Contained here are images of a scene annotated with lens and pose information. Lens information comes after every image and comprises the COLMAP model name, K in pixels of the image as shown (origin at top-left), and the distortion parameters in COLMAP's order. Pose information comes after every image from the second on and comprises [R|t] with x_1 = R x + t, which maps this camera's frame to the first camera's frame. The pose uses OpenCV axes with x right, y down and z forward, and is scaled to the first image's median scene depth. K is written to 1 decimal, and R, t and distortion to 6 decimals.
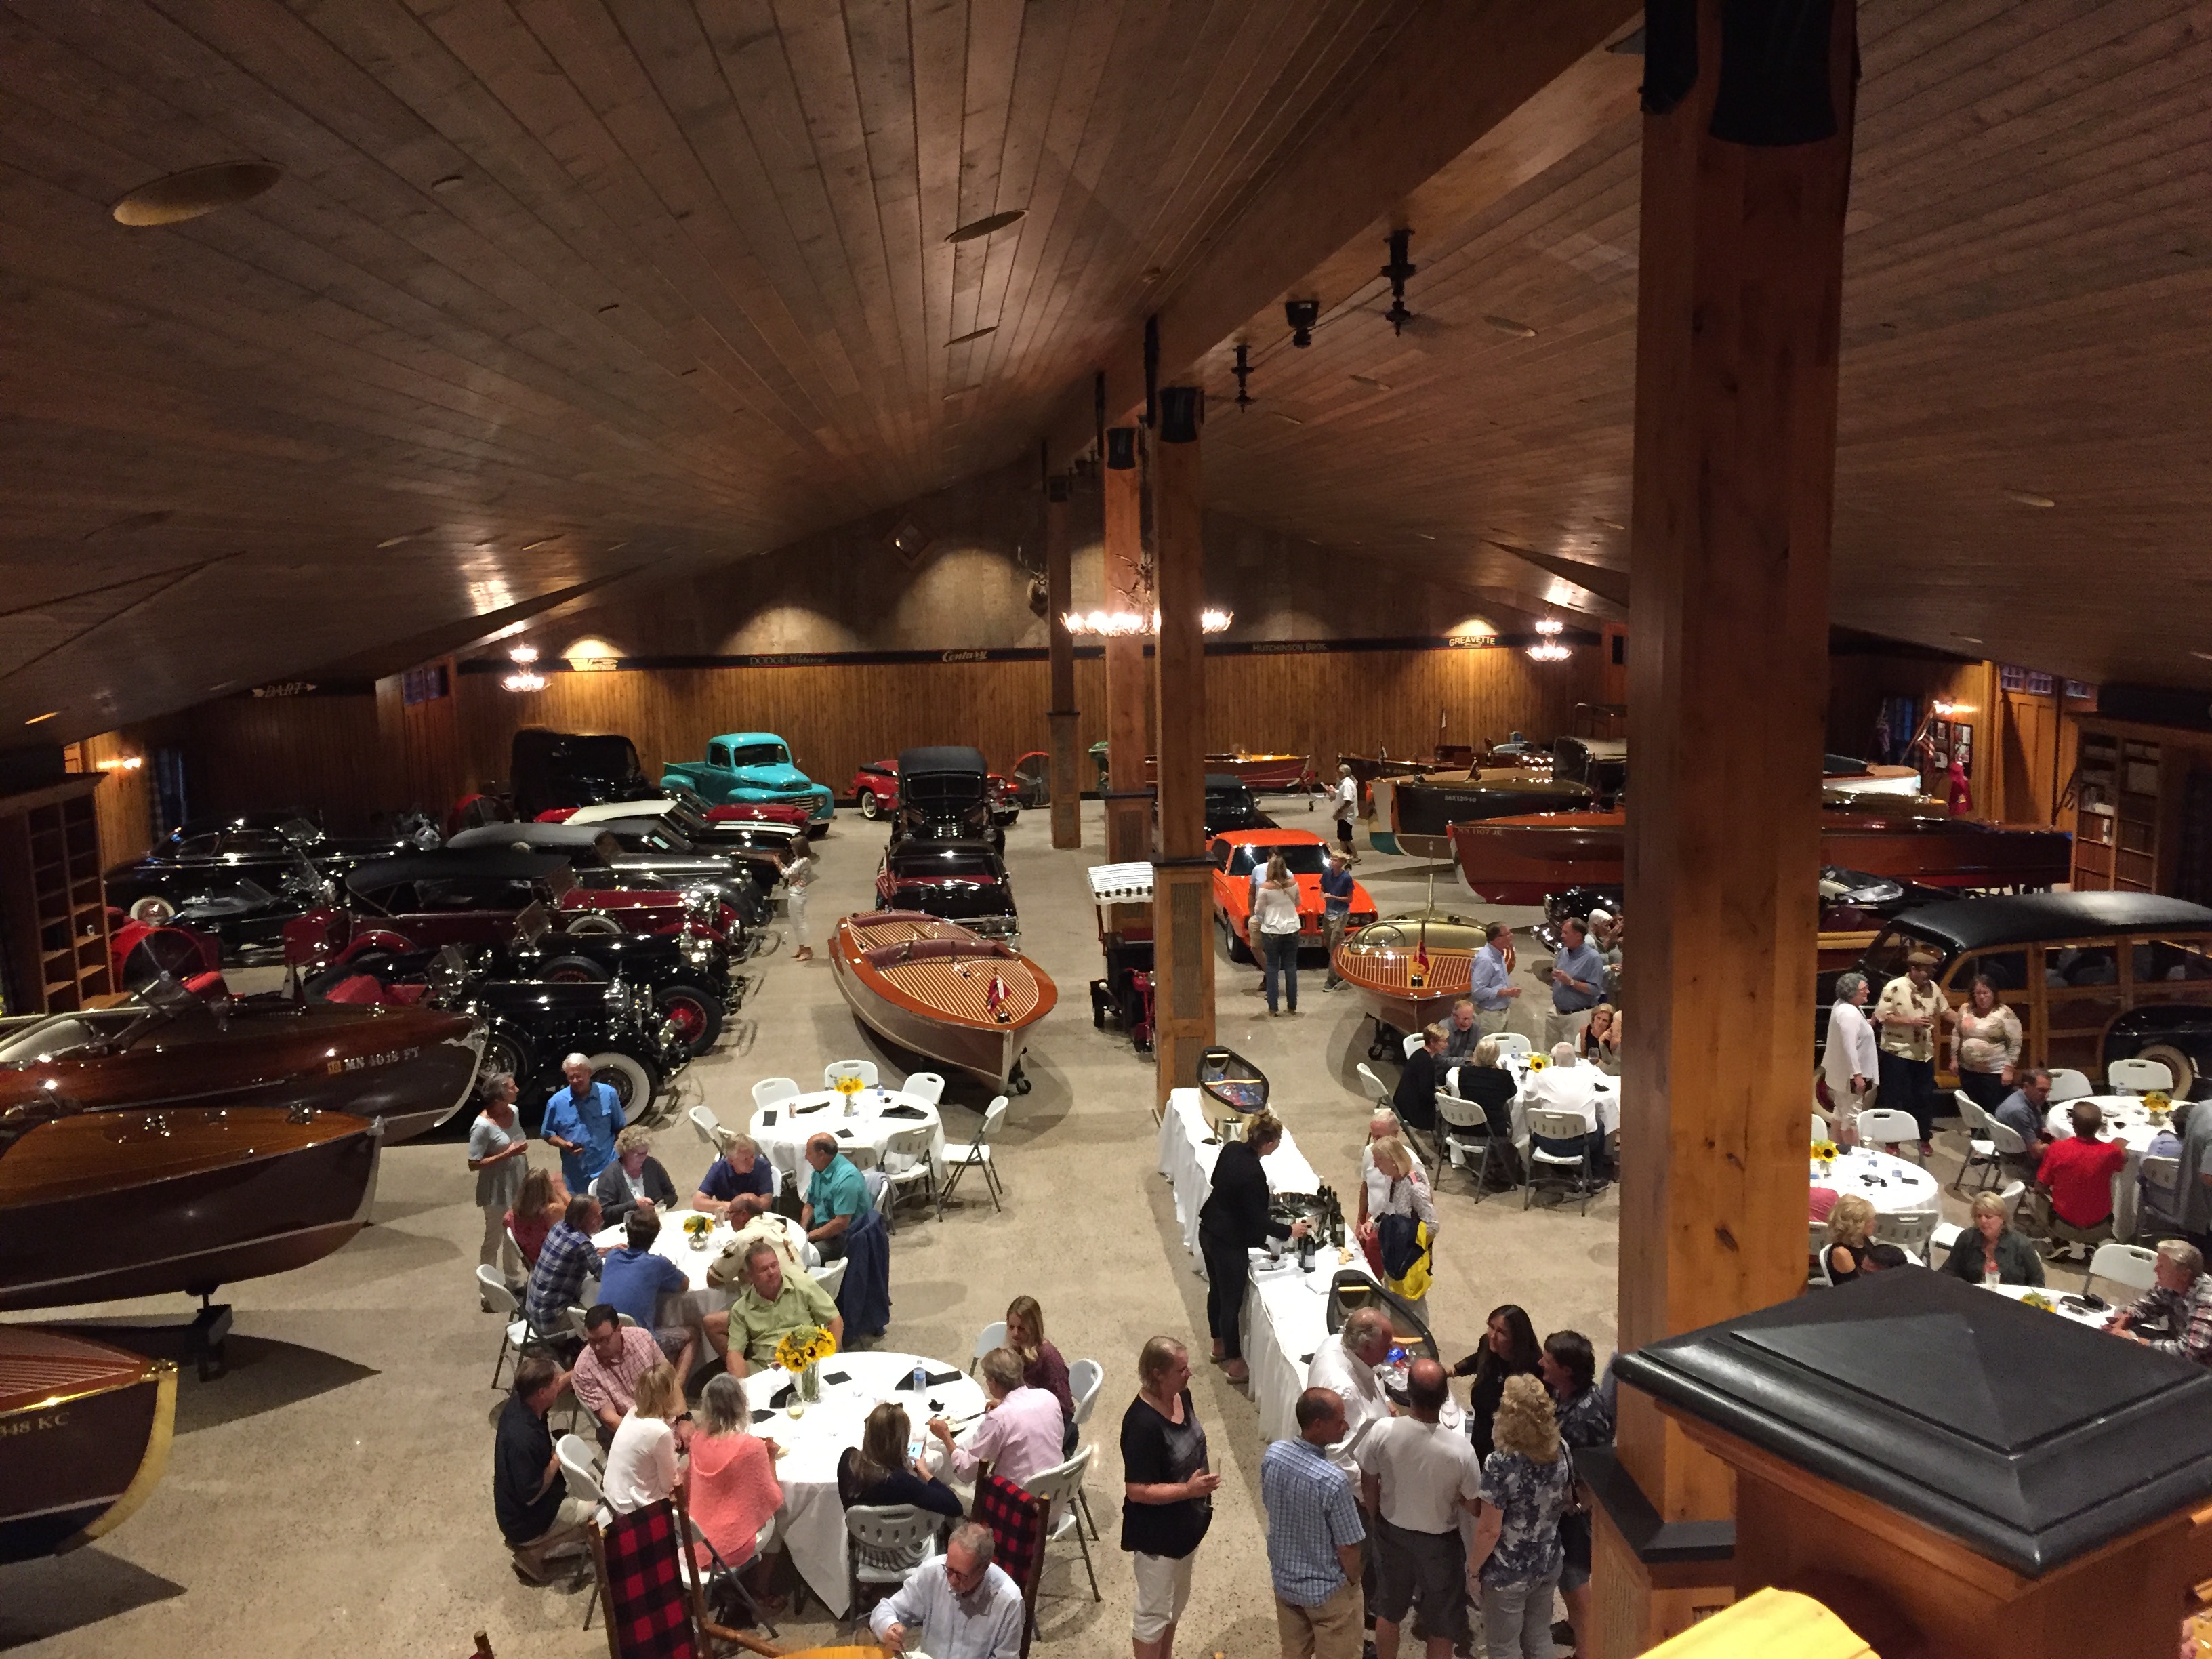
lens RADIAL K [[1871.5, 0, 1100.5], [0, 1871.5, 823.5], [0, 0, 1]] dist [0.080766, -0.103218]
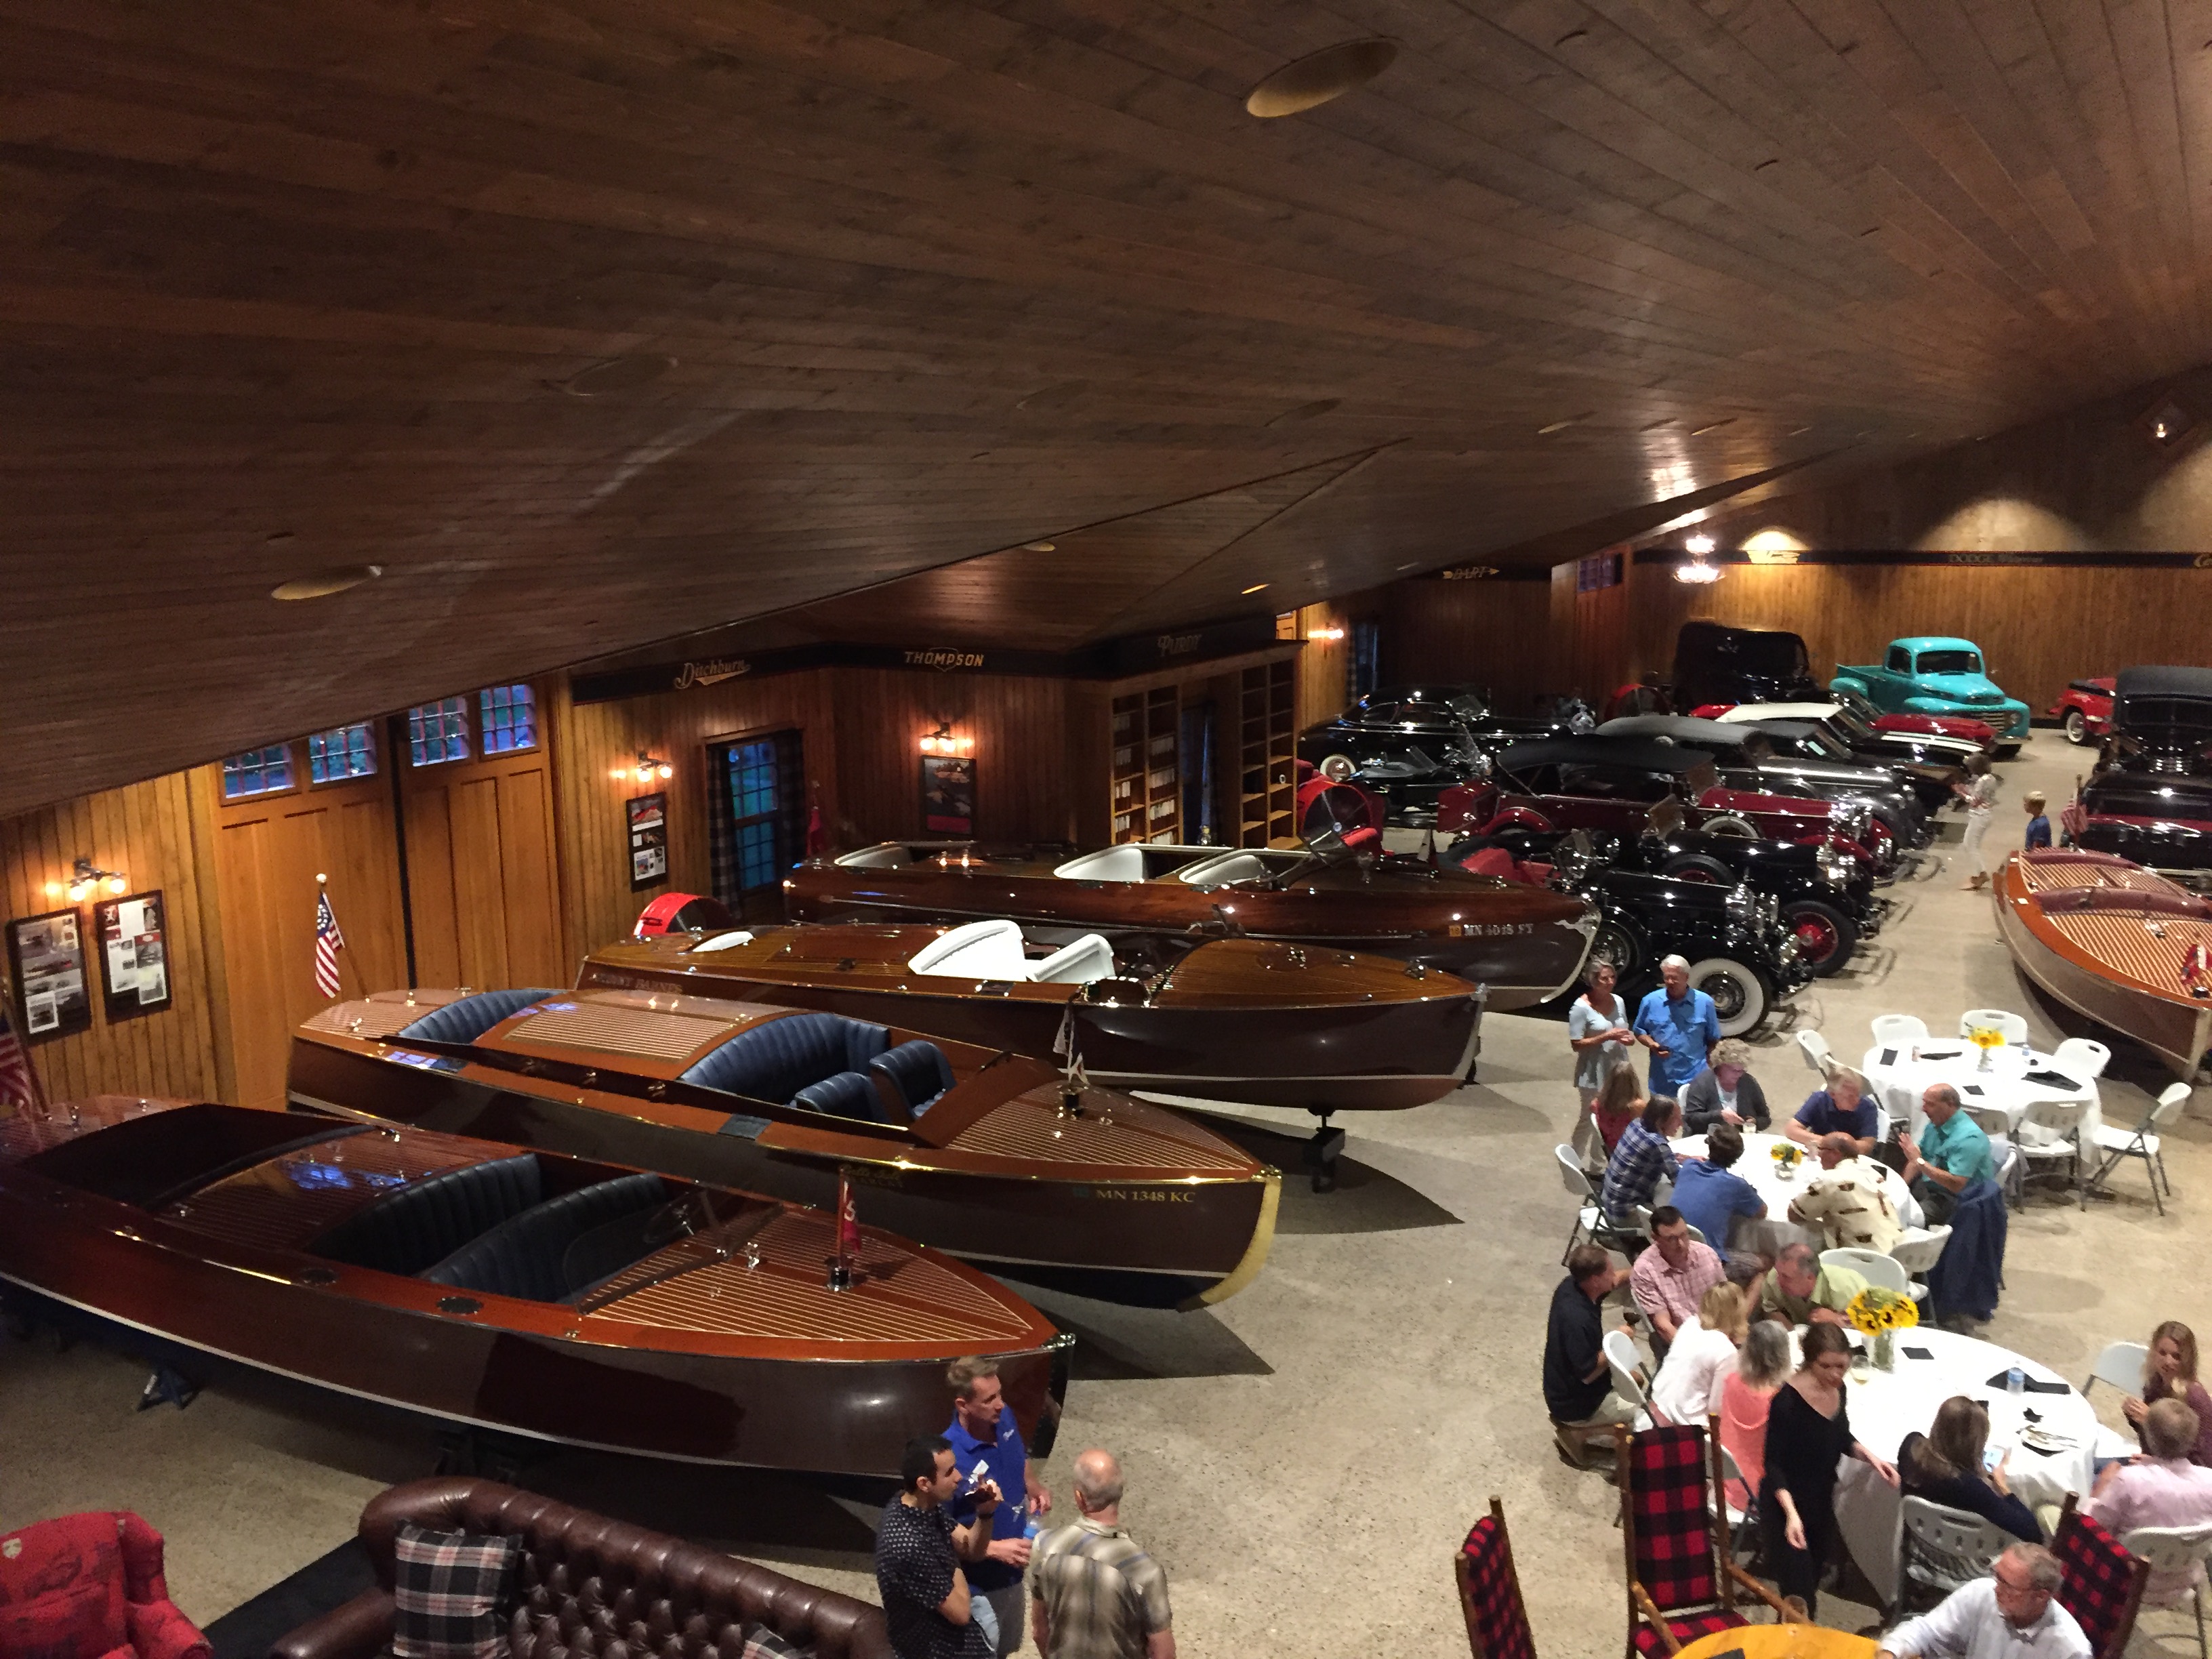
lens RADIAL K [[1871.5, 0, 1100.5], [0, 1871.5, 823.5], [0, 0, 1]] dist [0.080766, -0.103218]
pose [[0.820078, 0.114969, -0.560583, 0.013094], [-0.083003, 0.993149, 0.082256, -0.000860], [0.566200, -0.020926, 0.824002, 0.019288]]
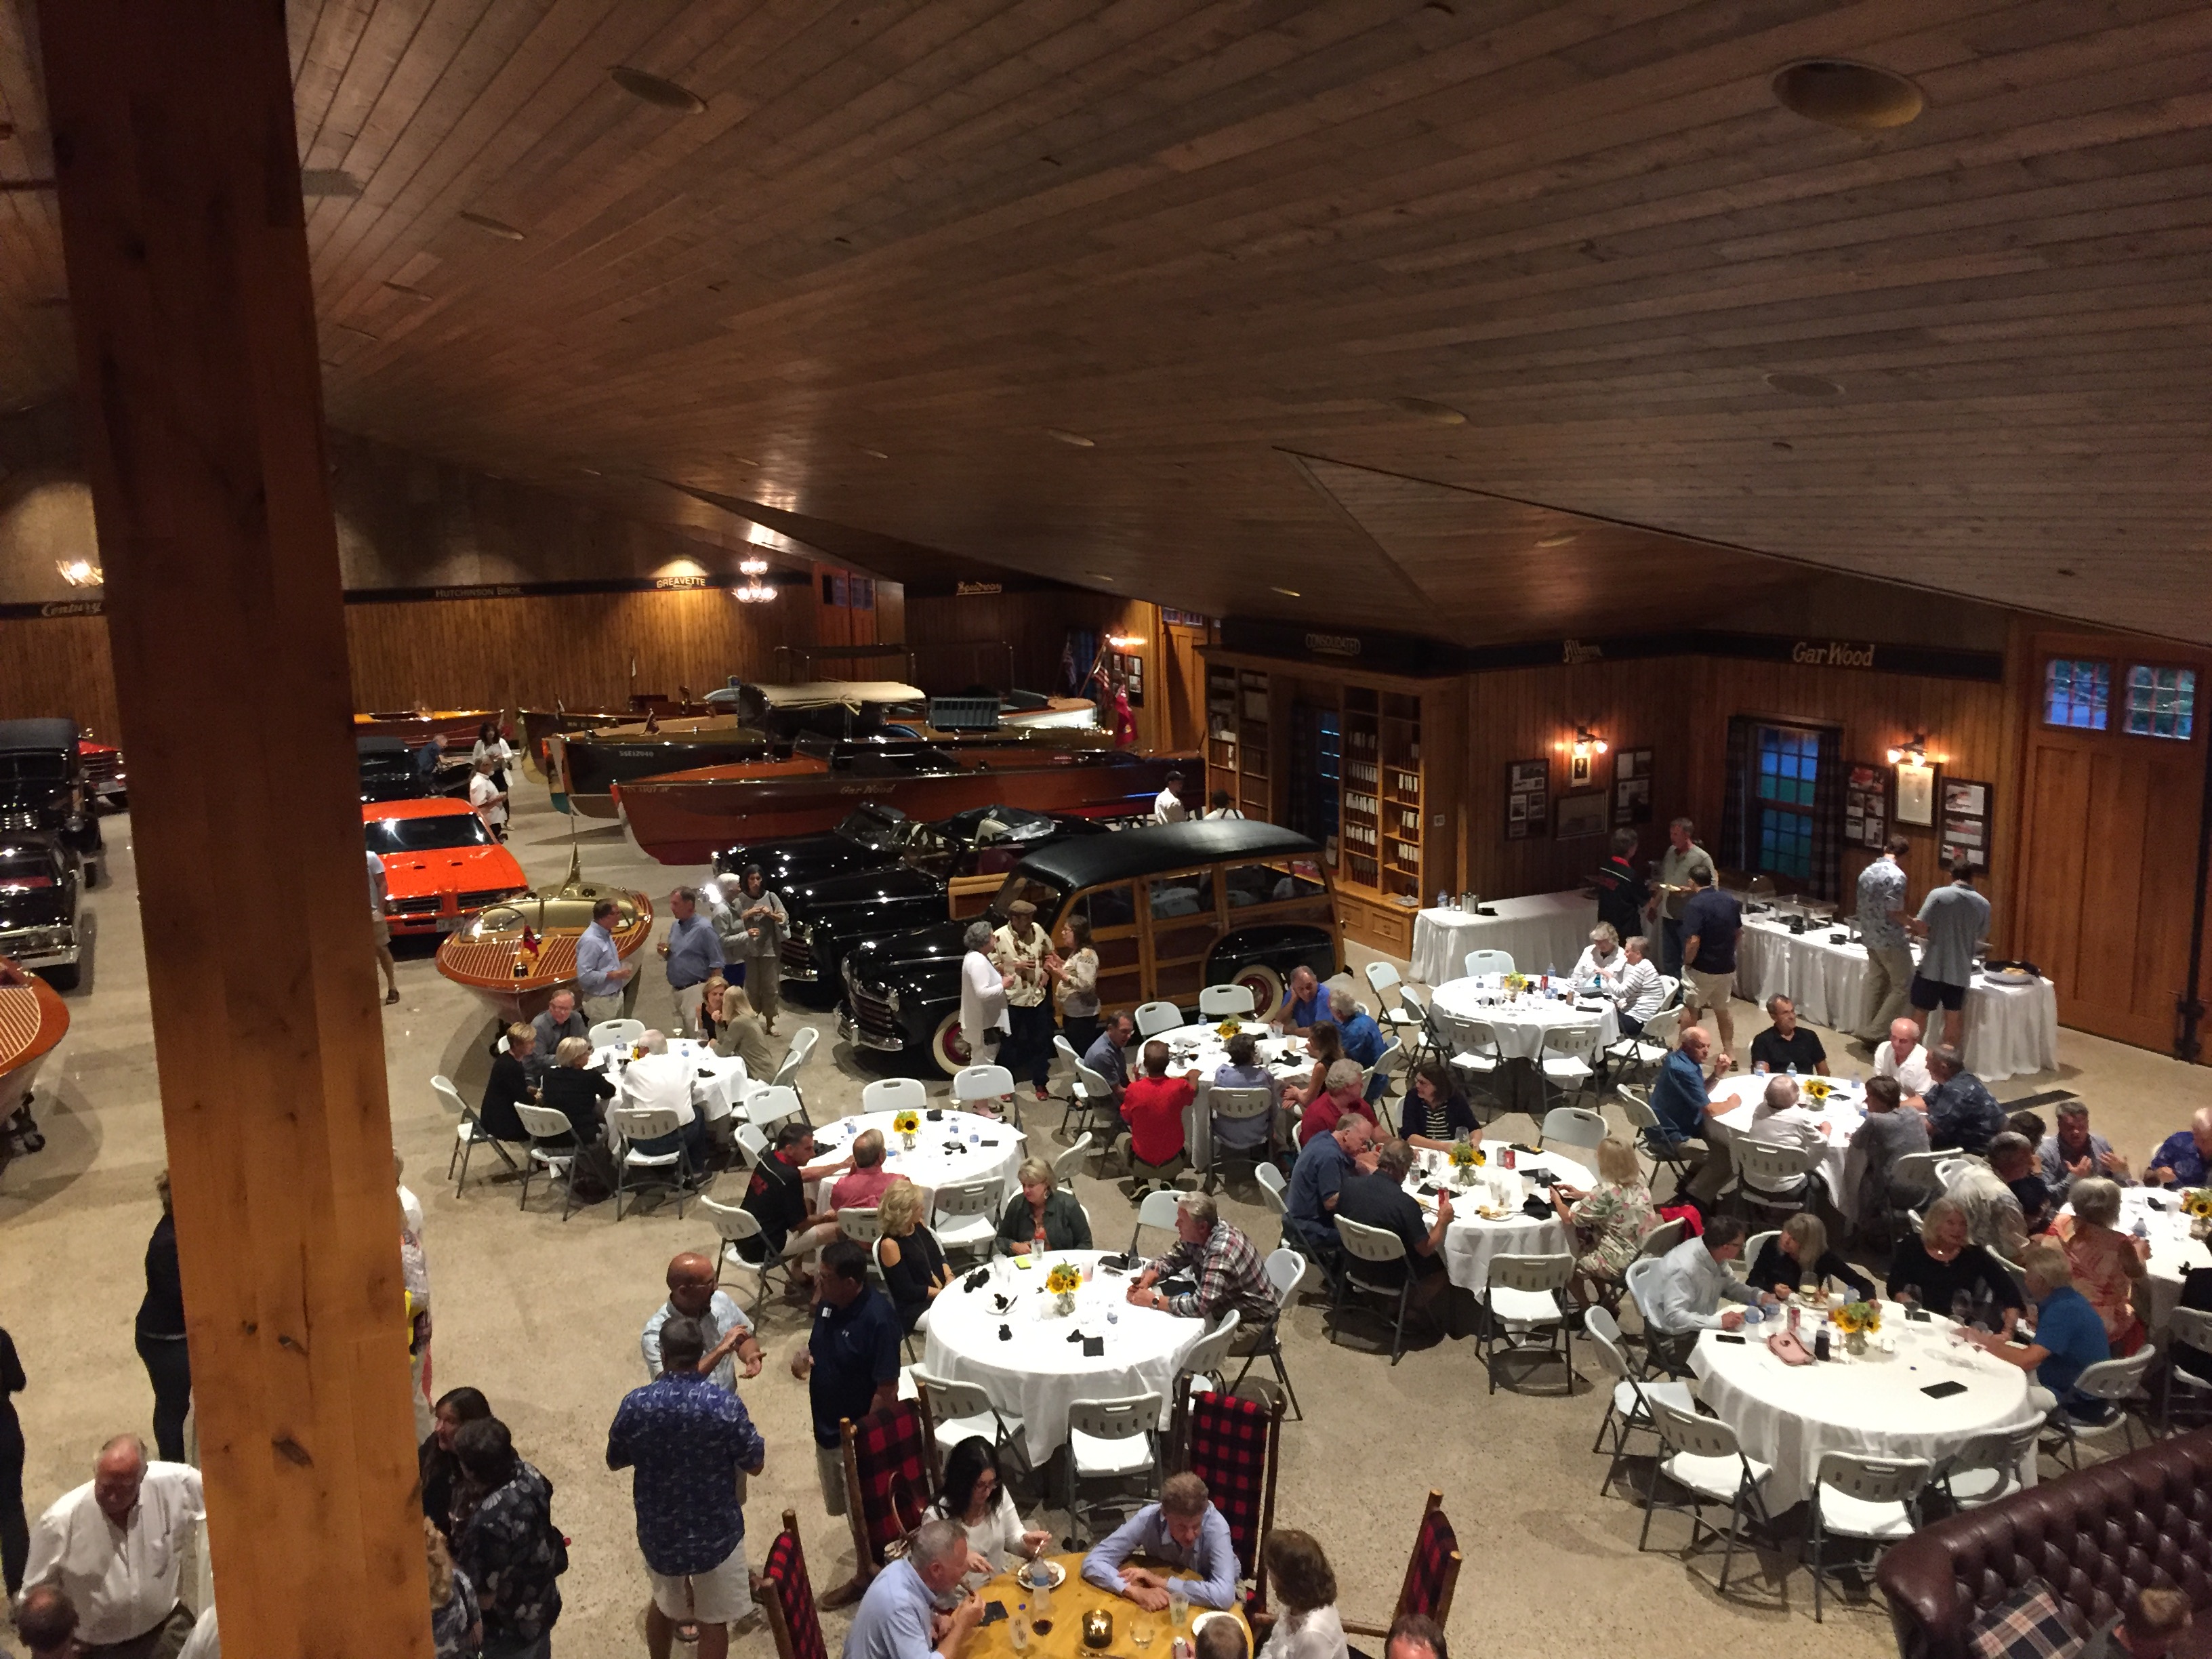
lens RADIAL K [[1863.1, 0, 1103.7], [0, 1863.1, 824.0], [0, 0, 1]] dist [0.078097, -0.093129]
pose [[0.932203, -0.065676, 0.355927, 0.126337], [0.053550, 0.997603, 0.043827, -0.011325], [-0.357952, -0.021796, 0.933486, 0.074033]]
